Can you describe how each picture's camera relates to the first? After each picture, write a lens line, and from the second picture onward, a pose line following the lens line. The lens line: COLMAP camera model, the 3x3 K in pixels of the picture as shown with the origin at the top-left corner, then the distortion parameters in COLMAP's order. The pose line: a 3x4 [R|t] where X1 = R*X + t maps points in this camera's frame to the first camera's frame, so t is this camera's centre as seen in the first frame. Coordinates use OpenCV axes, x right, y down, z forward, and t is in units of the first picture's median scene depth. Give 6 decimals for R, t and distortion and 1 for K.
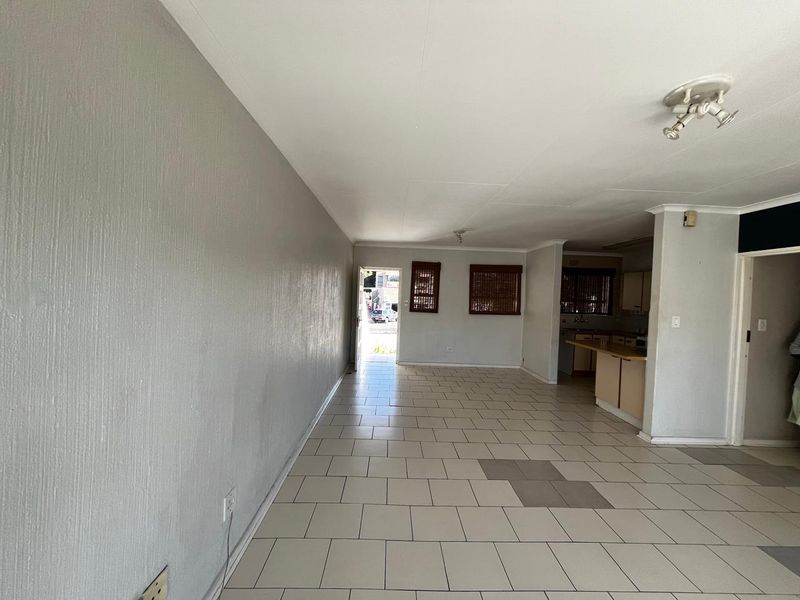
lens RADIAL K [[321.9, 0, 398.2], [0, 321.9, 297.2], [0, 0, 1]] dist [-0.003302, -0.000284]
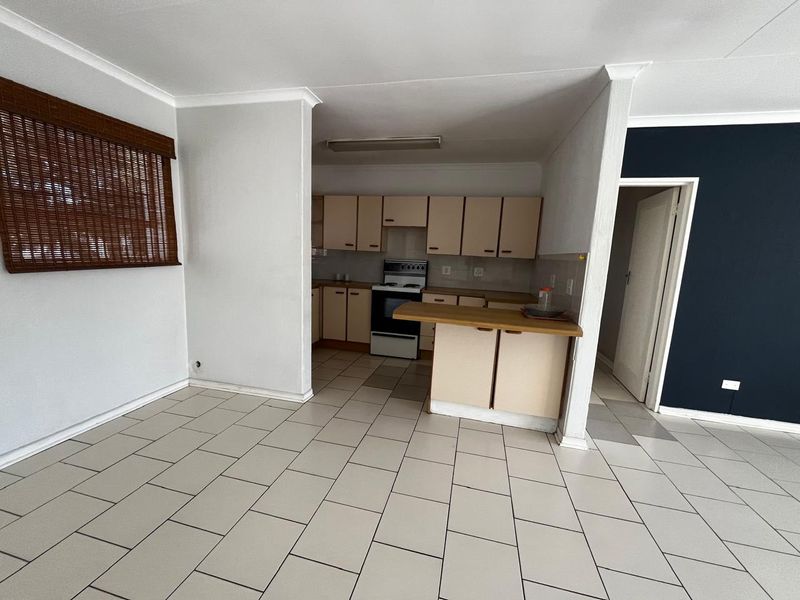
lens RADIAL K [[321.9, 0, 399.4], [0, 321.9, 304.8], [0, 0, 1]] dist [-0.003302, -0.000284]
pose [[0.254484, -0.179181, 0.950333, 0.054712], [-0.024815, 0.981152, 0.191637, 0.021065], [-0.966758, -0.072351, 0.245241, 0.710272]]
